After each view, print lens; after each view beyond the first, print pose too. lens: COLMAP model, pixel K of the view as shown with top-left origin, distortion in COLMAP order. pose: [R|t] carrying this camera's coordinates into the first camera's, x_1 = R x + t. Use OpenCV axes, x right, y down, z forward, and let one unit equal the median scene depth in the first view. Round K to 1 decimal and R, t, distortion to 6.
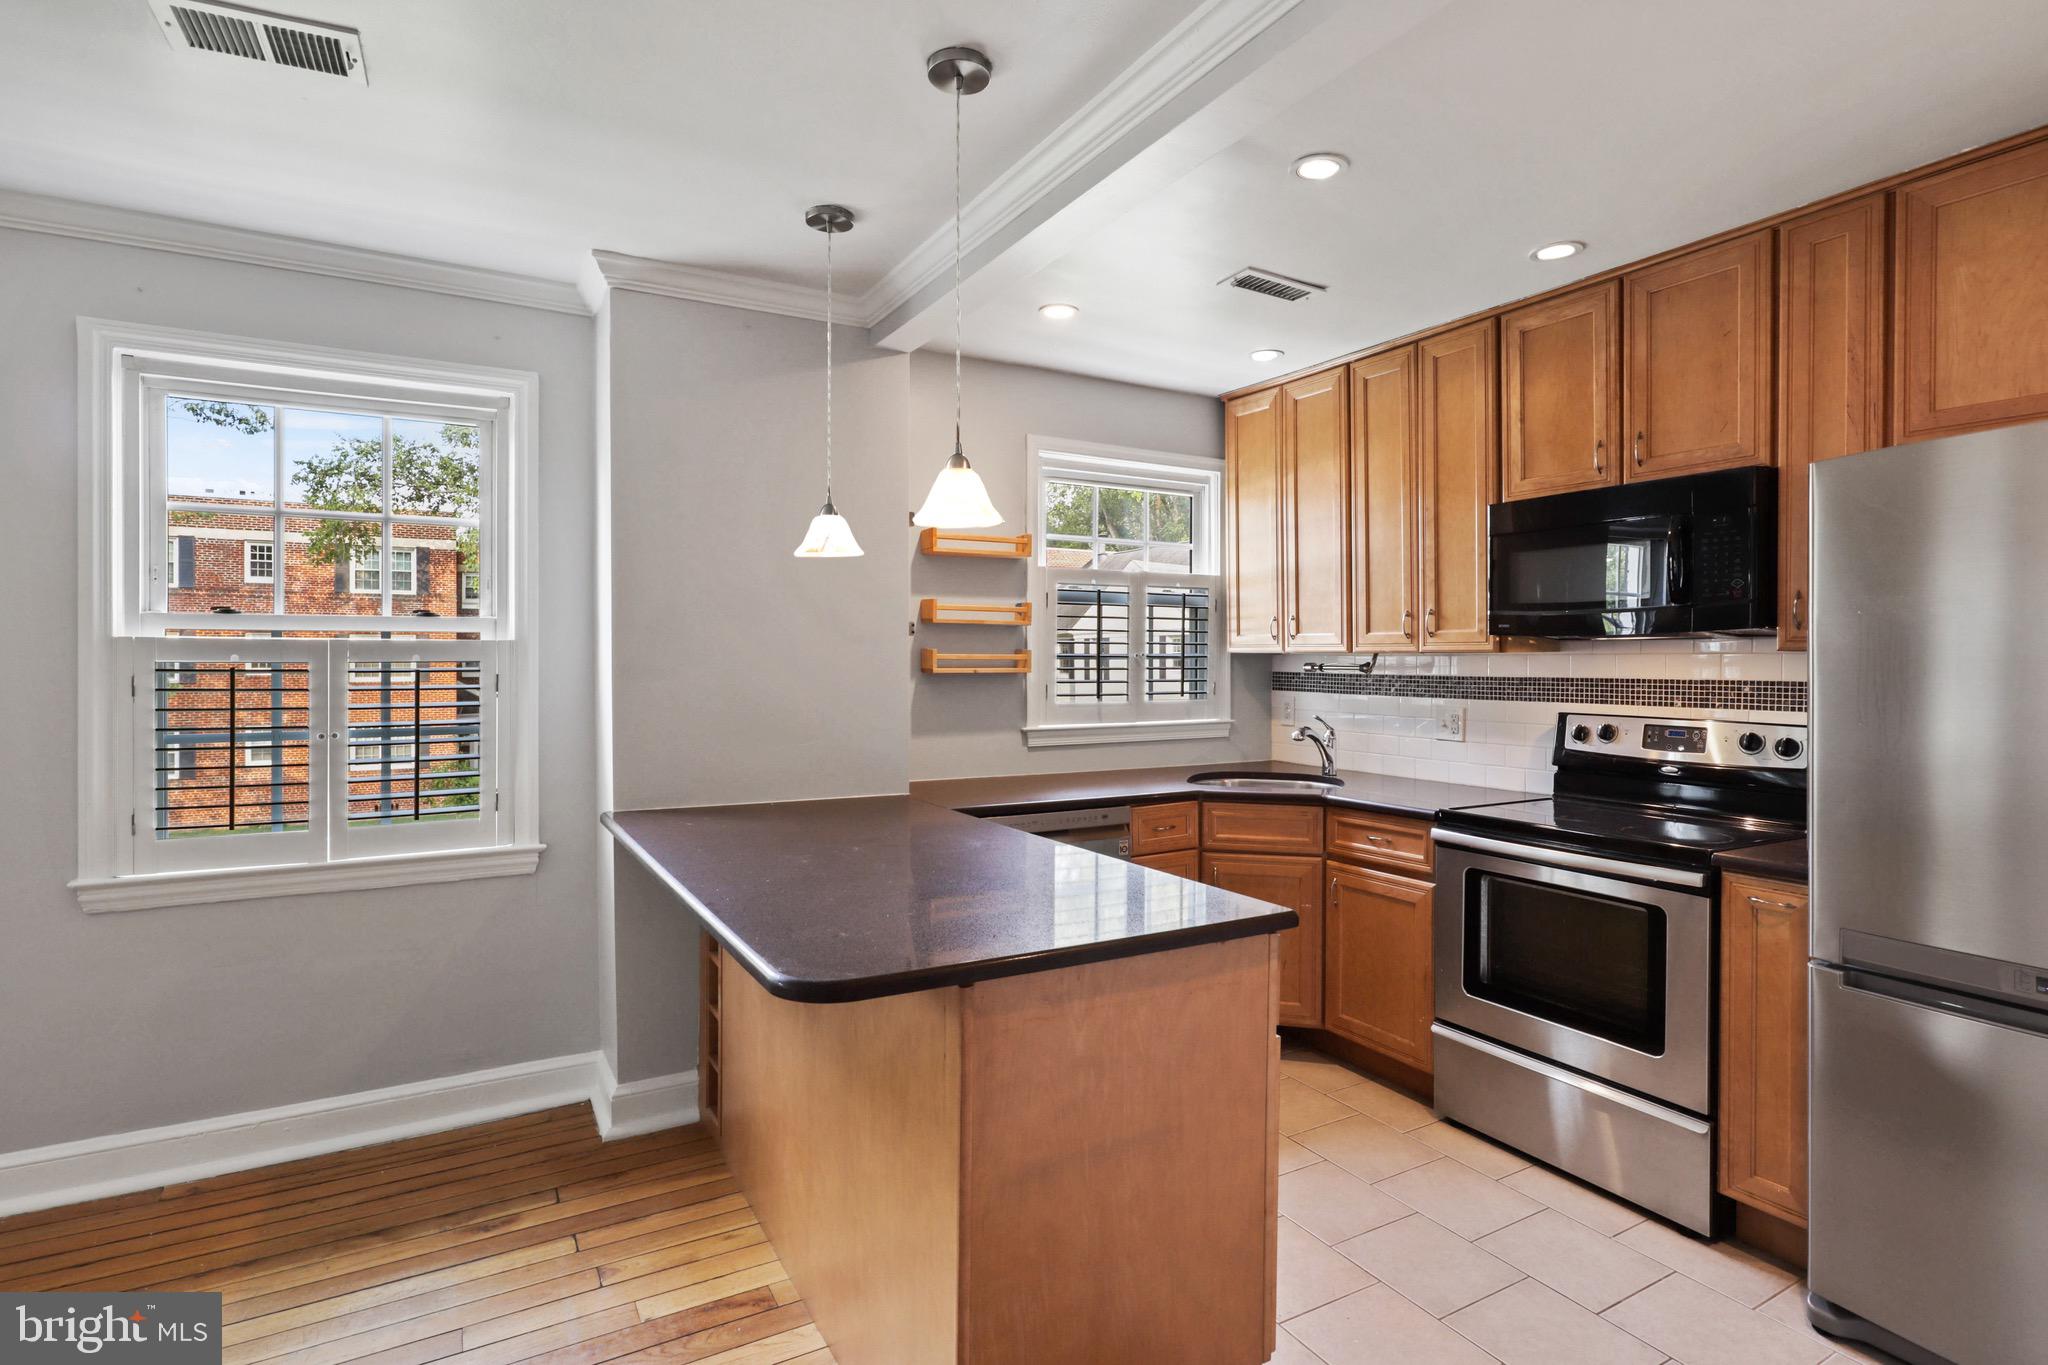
lens RADIAL K [[1043.2, 0, 1025.5], [0, 1043.2, 653.1], [0, 0, 1]] dist [-0.007321, 0.014613]
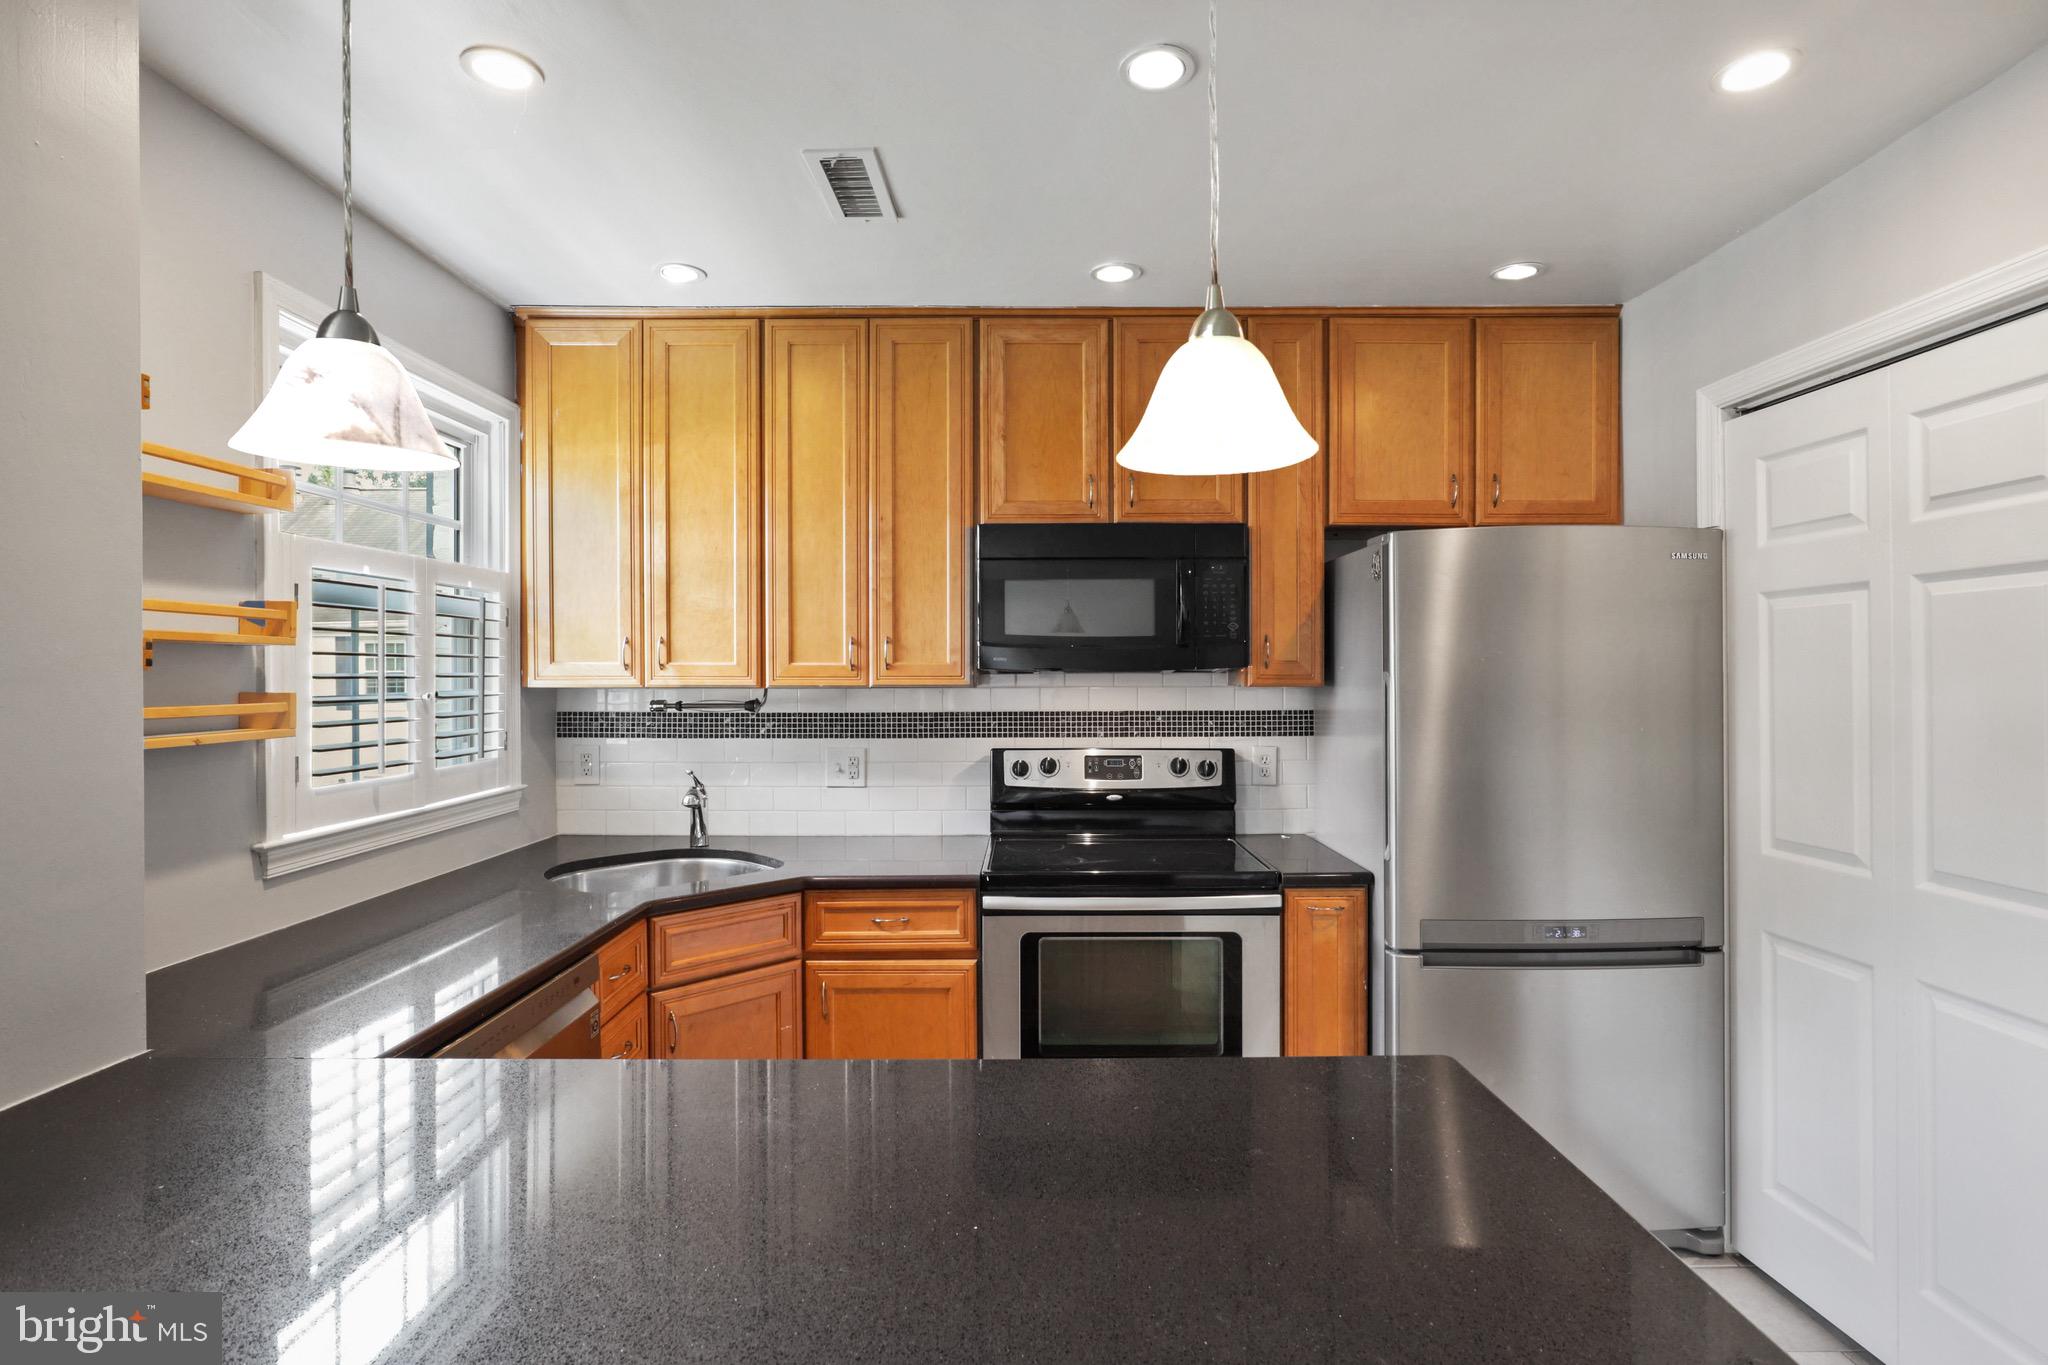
lens RADIAL K [[1043.2, 0, 1034.3], [0, 1043.2, 667.3], [0, 0, 1]] dist [-0.007321, 0.014613]
pose [[0.495701, -0.000624, 0.868493, -0.298726], [-0.000414, 0.999999, 0.000954, -0.018328], [-0.868493, -0.000833, 0.495701, 0.483842]]
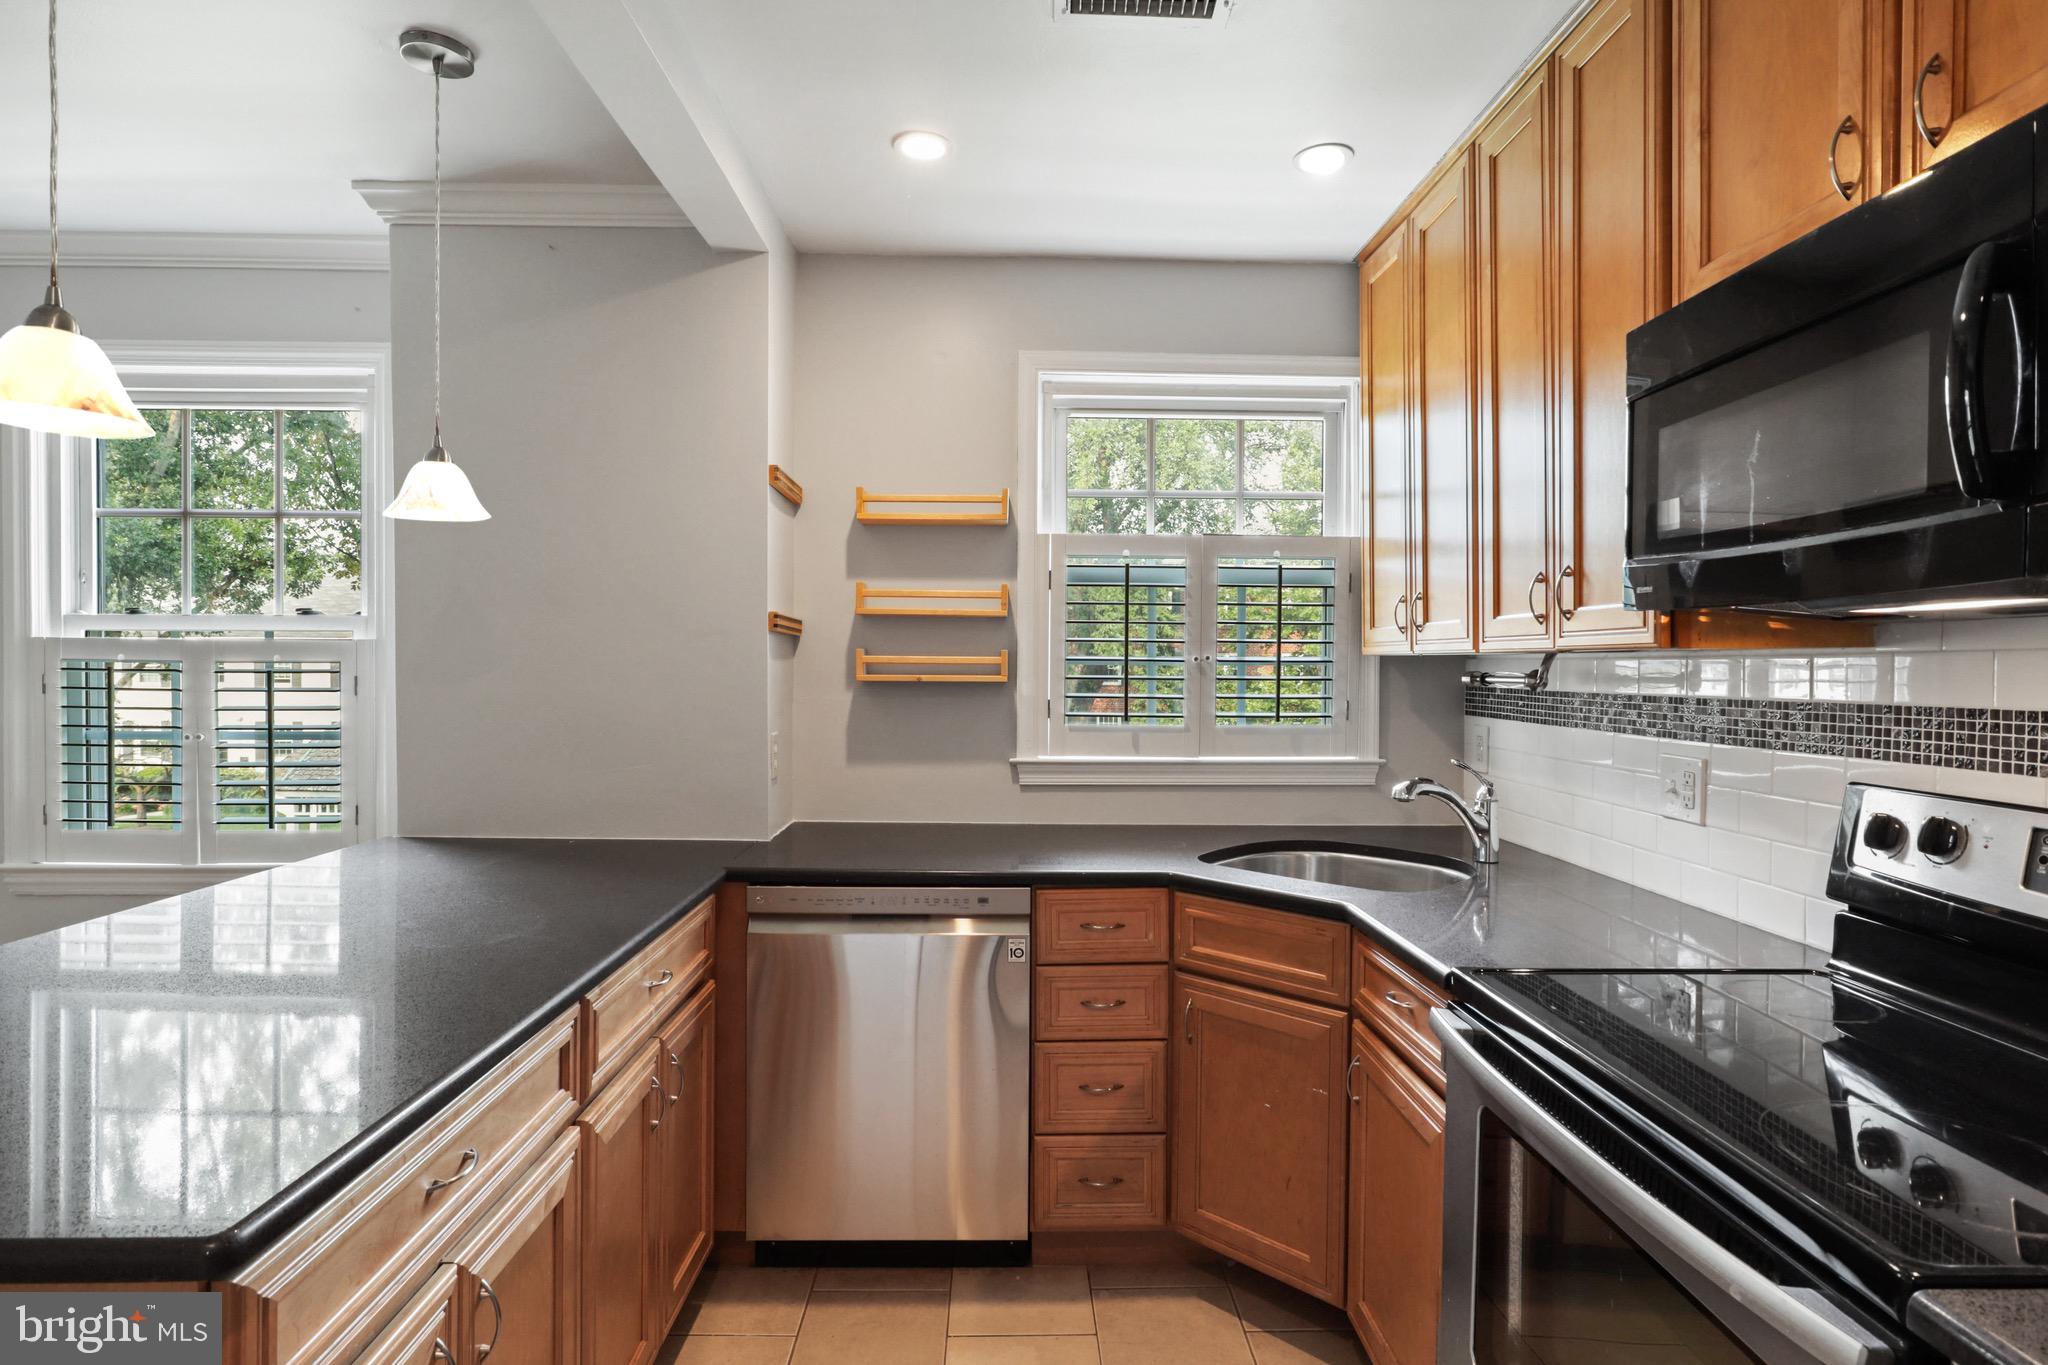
lens RADIAL K [[1043.2, 0, 1029.1], [0, 1043.2, 674.5], [0, 0, 1]] dist [-0.007321, 0.014613]
pose [[0.876933, 0.007256, -0.480558, 0.412586], [-0.002929, 0.999948, 0.009752, 0.007320], [0.480603, -0.007145, 0.876909, 0.430950]]
